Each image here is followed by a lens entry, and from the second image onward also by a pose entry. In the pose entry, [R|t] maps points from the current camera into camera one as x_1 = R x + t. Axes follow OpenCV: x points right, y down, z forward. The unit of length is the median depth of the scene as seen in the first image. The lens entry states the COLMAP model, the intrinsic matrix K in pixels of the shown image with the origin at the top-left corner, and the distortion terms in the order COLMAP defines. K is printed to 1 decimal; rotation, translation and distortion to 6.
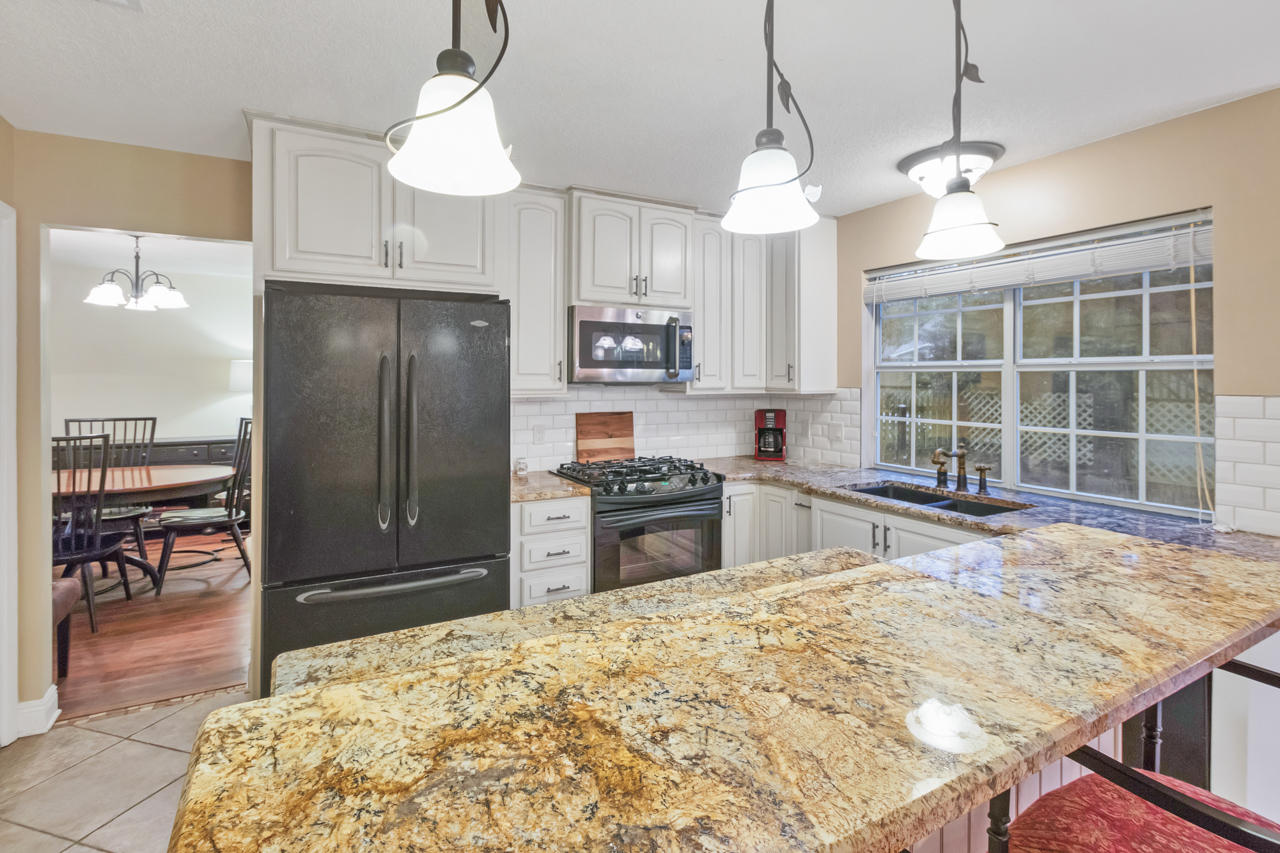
lens RADIAL K [[618.1, 0, 626.0], [0, 618.1, 376.0], [0, 0, 1]] dist [0.002172, -0.003579]
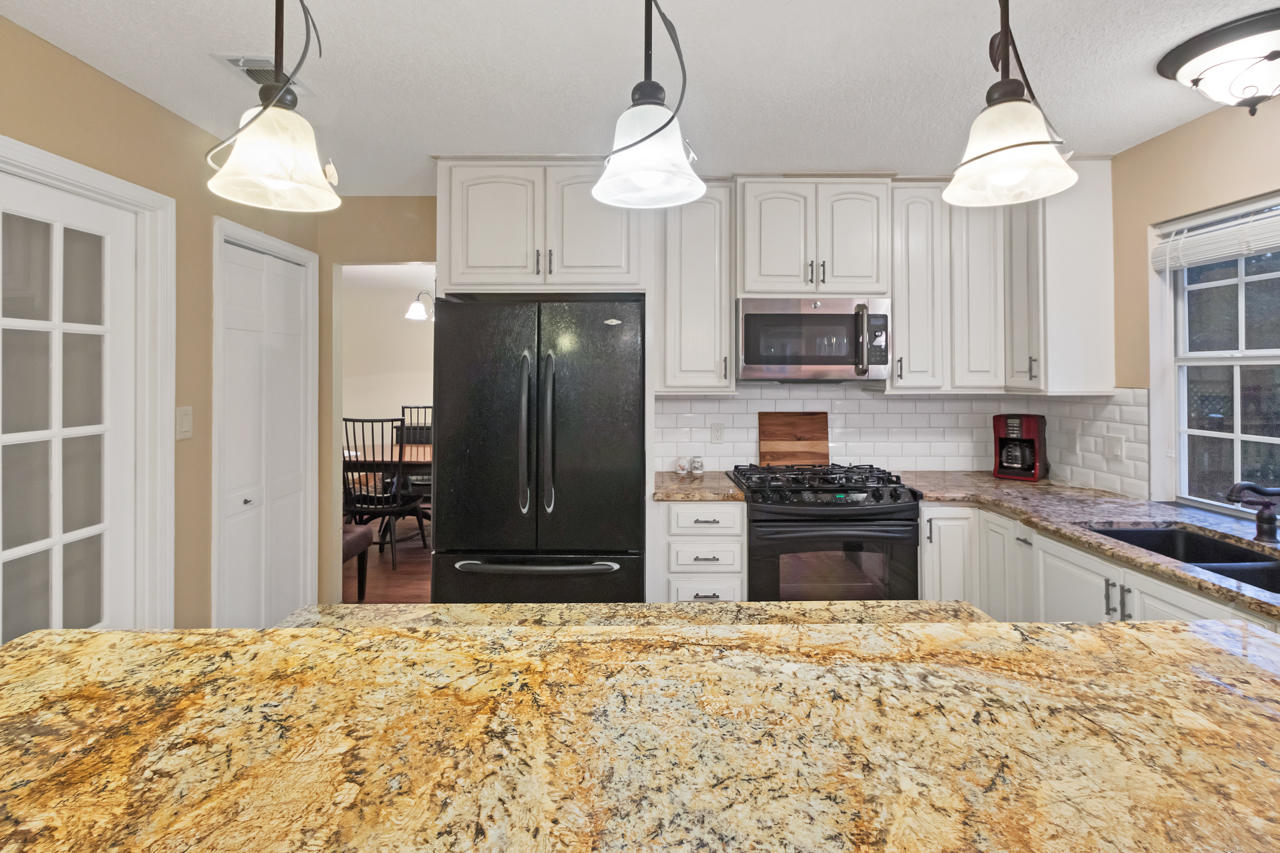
lens RADIAL K [[618.1, 0, 622.8], [0, 618.1, 363.3], [0, 0, 1]] dist [0.002172, -0.003579]
pose [[0.877152, -0.009589, -0.480117, 0.257438], [0.002944, 0.999889, -0.014591, -0.001480], [0.480204, 0.011385, 0.877083, 0.104999]]
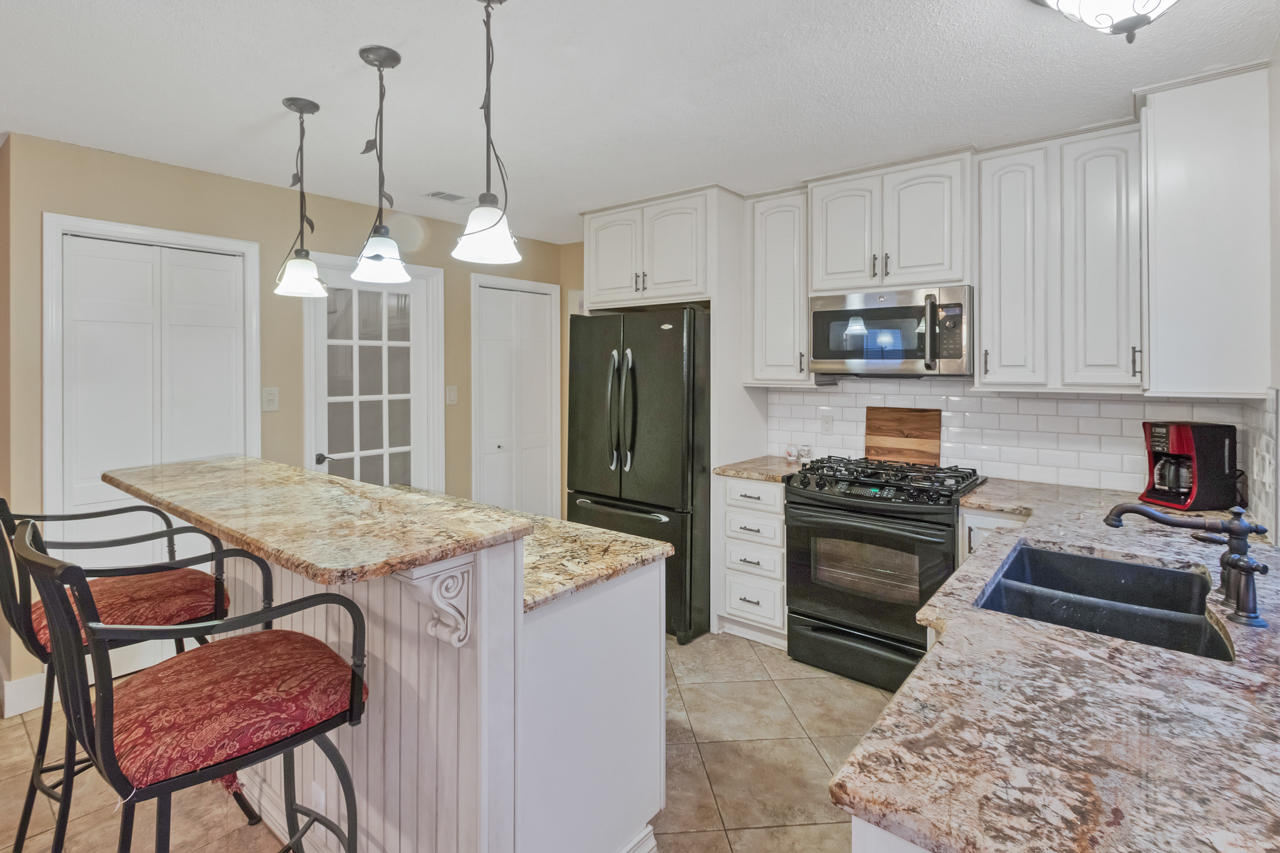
lens RADIAL K [[618.1, 0, 618.8], [0, 618.1, 363.2], [0, 0, 1]] dist [0.002172, -0.003579]
pose [[0.362872, -0.007480, -0.931809, 0.892802], [0.001683, 0.999971, -0.007372, 0.000722], [0.931838, 0.001107, 0.362874, 0.417860]]
